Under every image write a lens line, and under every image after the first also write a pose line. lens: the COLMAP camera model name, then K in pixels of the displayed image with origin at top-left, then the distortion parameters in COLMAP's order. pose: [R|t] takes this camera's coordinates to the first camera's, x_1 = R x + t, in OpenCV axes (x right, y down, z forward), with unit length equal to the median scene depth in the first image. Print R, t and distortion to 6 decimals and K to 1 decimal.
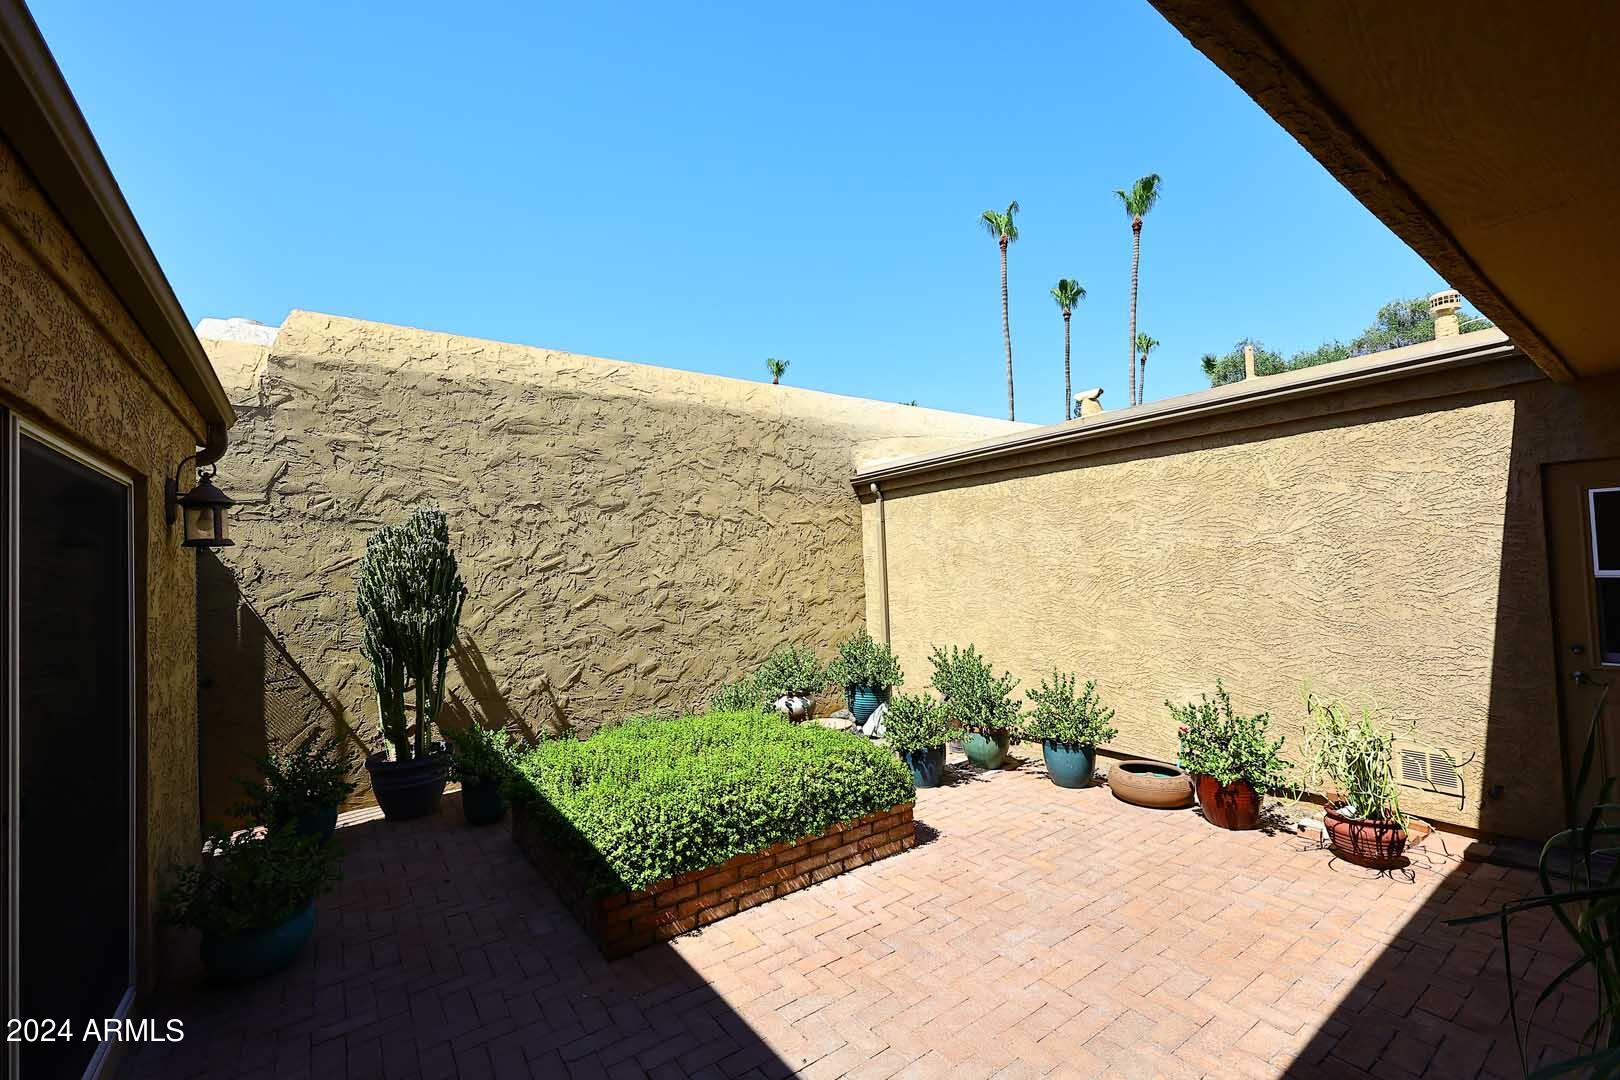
lens RADIAL K [[648.7, 0, 815.8], [0, 648.7, 547.5], [0, 0, 1]] dist [-0.000514, -0.000031]
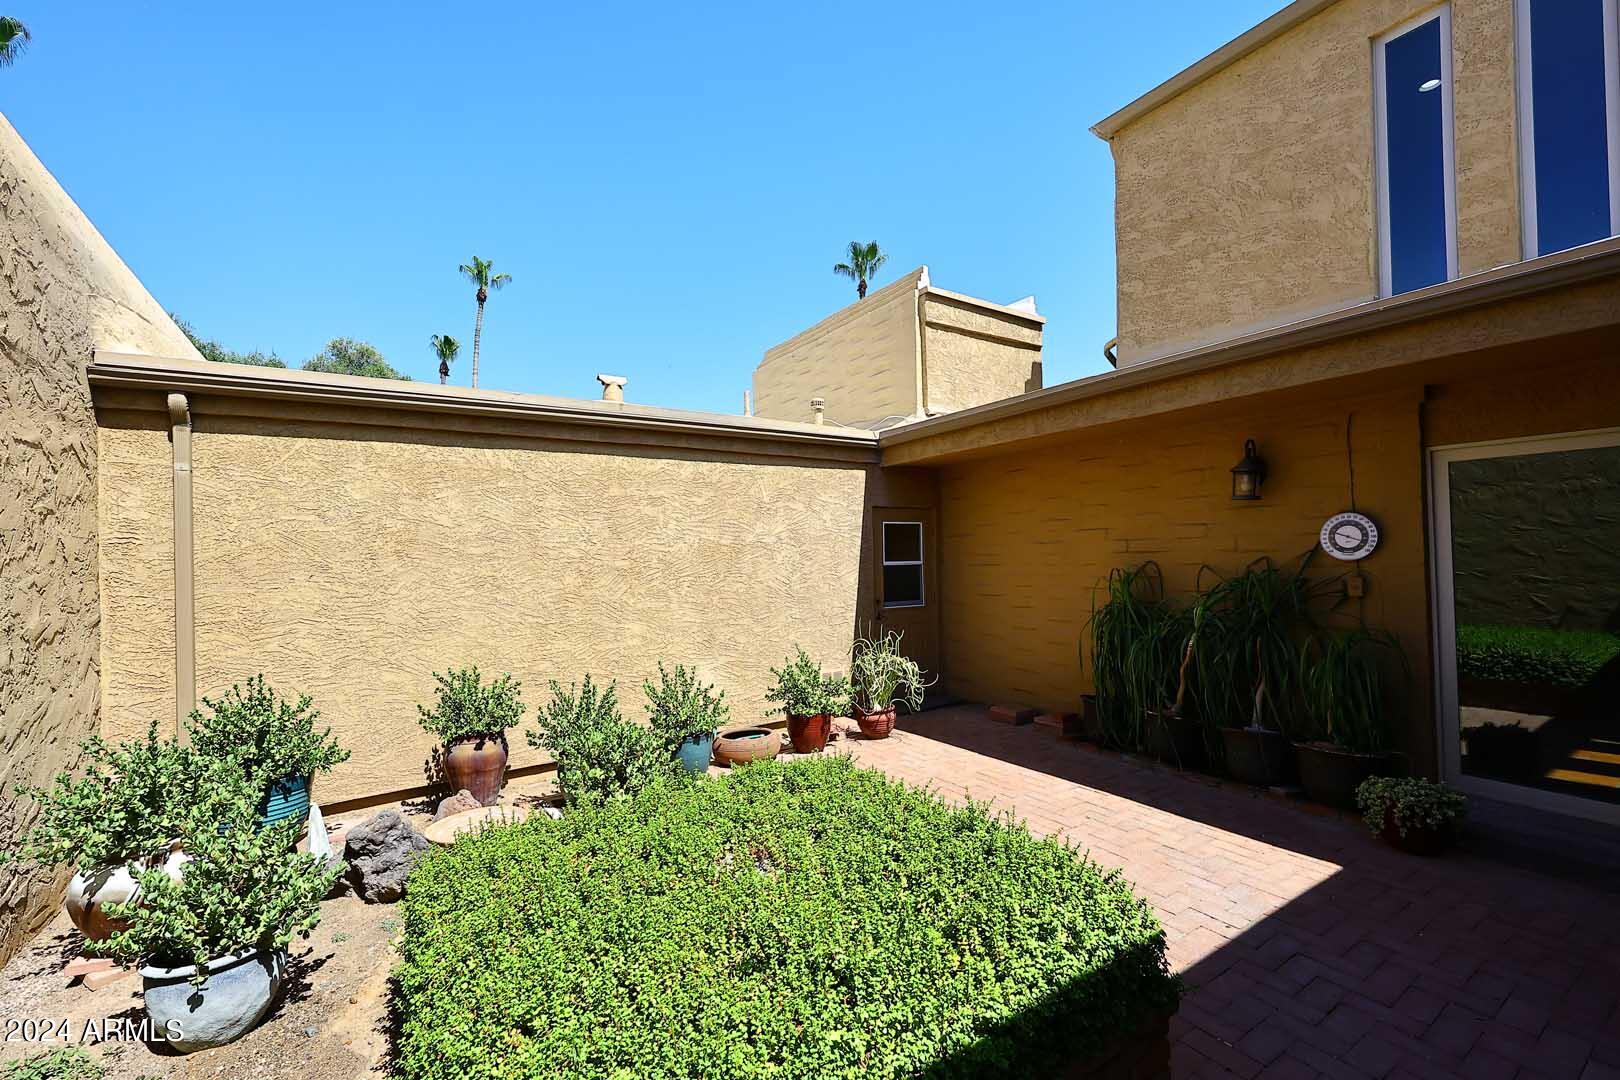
lens RADIAL K [[653.1, 0, 810.0], [0, 653.1, 544.6], [0, 0, 1]] dist [-0.000163, 0.000041]
pose [[0.076157, 0.047841, 0.995947, -0.528249], [-0.015099, 0.998789, -0.046823, 0.049829], [-0.996982, -0.011472, 0.076787, 0.664957]]
